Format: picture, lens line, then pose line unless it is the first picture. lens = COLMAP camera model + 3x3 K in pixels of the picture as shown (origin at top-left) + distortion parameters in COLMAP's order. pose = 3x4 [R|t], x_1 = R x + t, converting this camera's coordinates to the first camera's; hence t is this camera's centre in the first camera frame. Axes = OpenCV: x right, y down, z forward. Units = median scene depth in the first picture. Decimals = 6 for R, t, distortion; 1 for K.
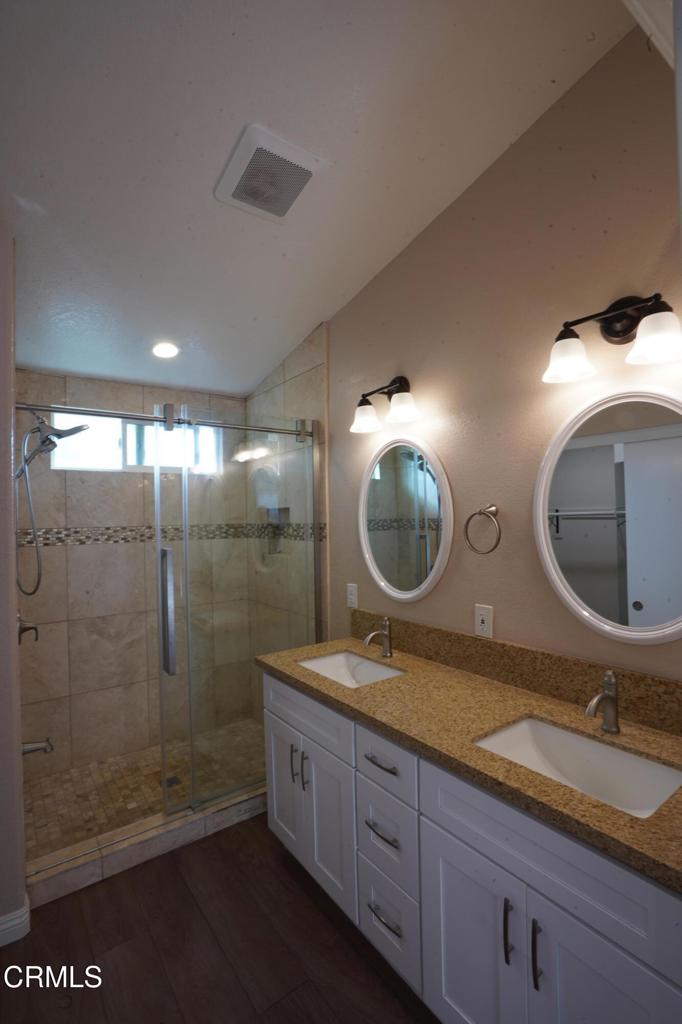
lens RADIAL K [[469.7, 0, 344.0], [0, 469.7, 513.2], [0, 0, 1]] dist [-0.050507, 0.010075]
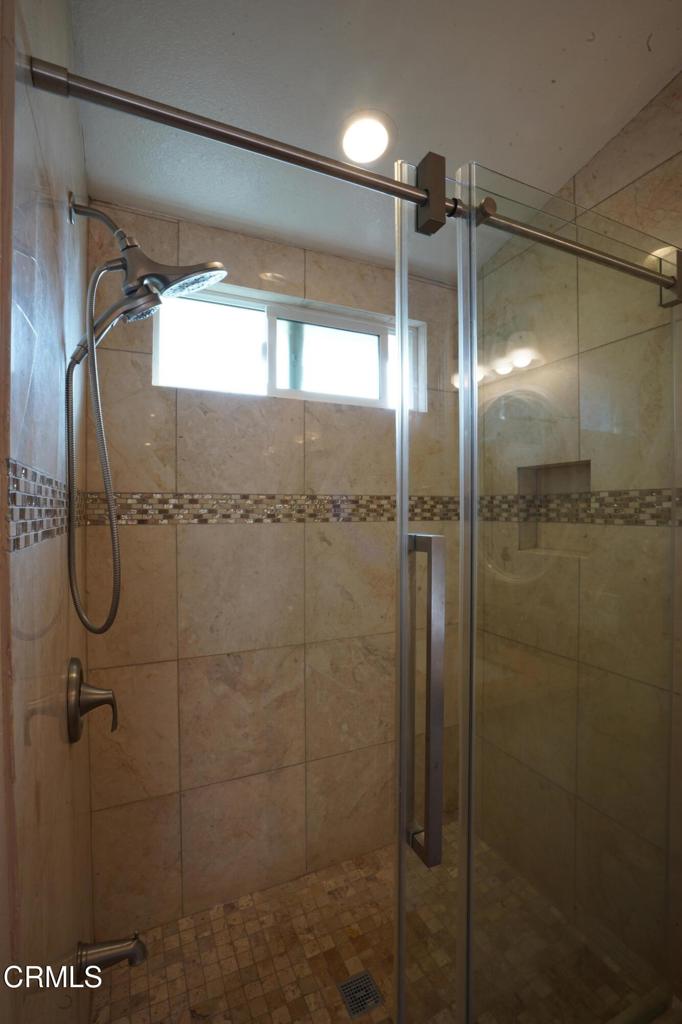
lens RADIAL K [[469.7, 0, 345.9], [0, 469.7, 511.4], [0, 0, 1]] dist [-0.050507, 0.010075]
pose [[0.981195, 0.019492, -0.192032, -0.283878], [-0.015841, 0.999664, 0.020529, 0.037547], [0.192368, -0.017101, 0.981174, 0.472706]]
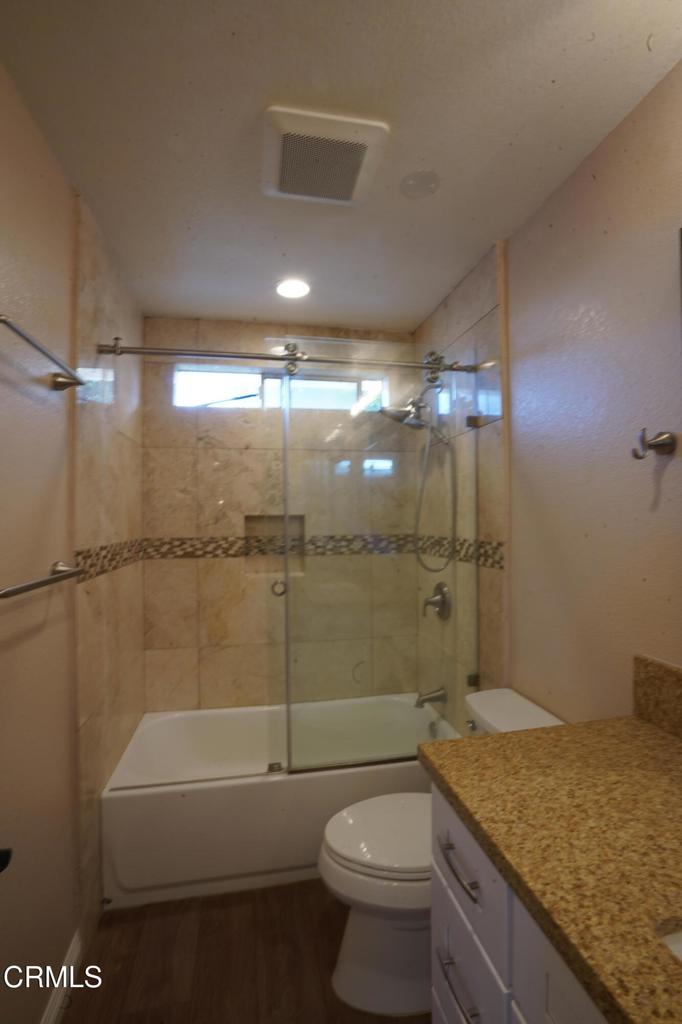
lens RADIAL K [[469.7, 0, 345.3], [0, 469.7, 510.5], [0, 0, 1]] dist [-0.050507, 0.010075]
pose [[0.411809, 0.082070, 0.907567, -0.934994], [-0.003049, 0.996055, -0.088688, 0.054601], [-0.911265, 0.033755, 0.410435, 0.684516]]
